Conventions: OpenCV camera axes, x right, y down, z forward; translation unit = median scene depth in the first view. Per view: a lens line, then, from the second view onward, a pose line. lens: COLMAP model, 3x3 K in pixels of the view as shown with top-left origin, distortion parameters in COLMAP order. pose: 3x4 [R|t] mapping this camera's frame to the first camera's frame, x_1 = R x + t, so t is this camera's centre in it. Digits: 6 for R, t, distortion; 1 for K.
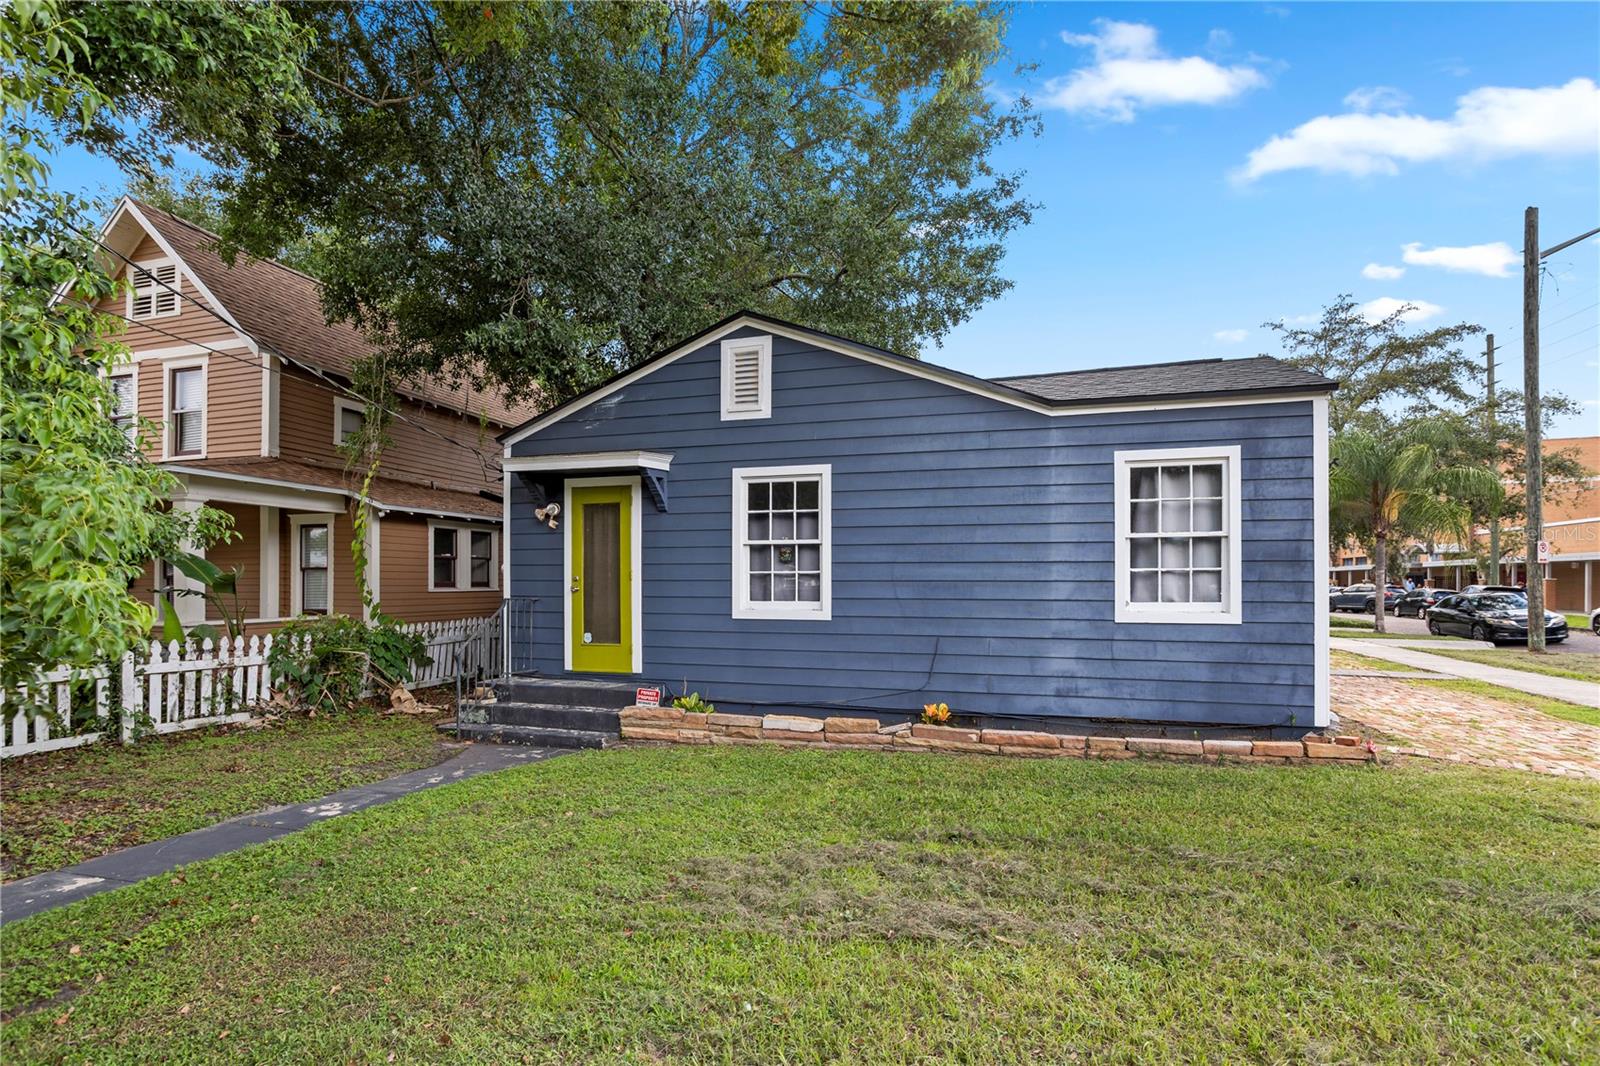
lens RADIAL K [[786.3, 0, 783.0], [0, 786.3, 563.2], [0, 0, 1]] dist [-0.047117, 0.024009]
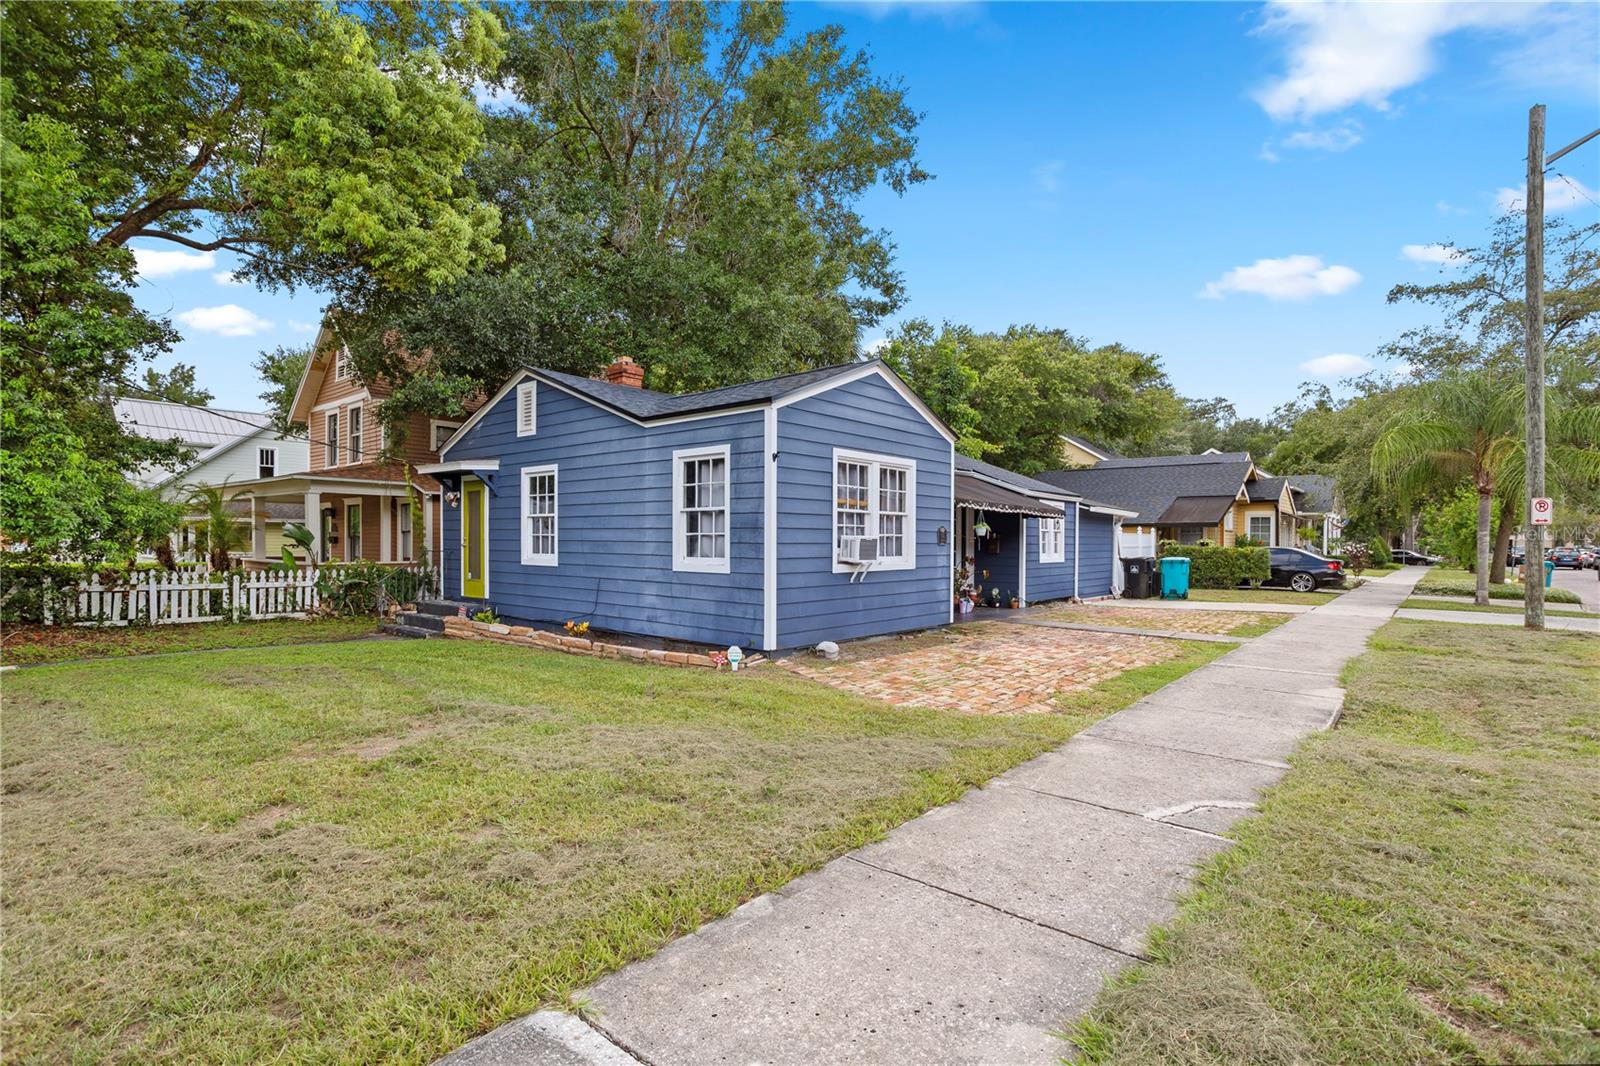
lens RADIAL K [[786.3, 0, 804.2], [0, 786.3, 528.7], [0, 0, 1]] dist [-0.047117, 0.024009]
pose [[0.918318, -0.002365, -0.395836, 1.146211], [0.004875, 0.999974, 0.005334, -0.006996], [0.395813, -0.006828, 0.918306, -0.210253]]
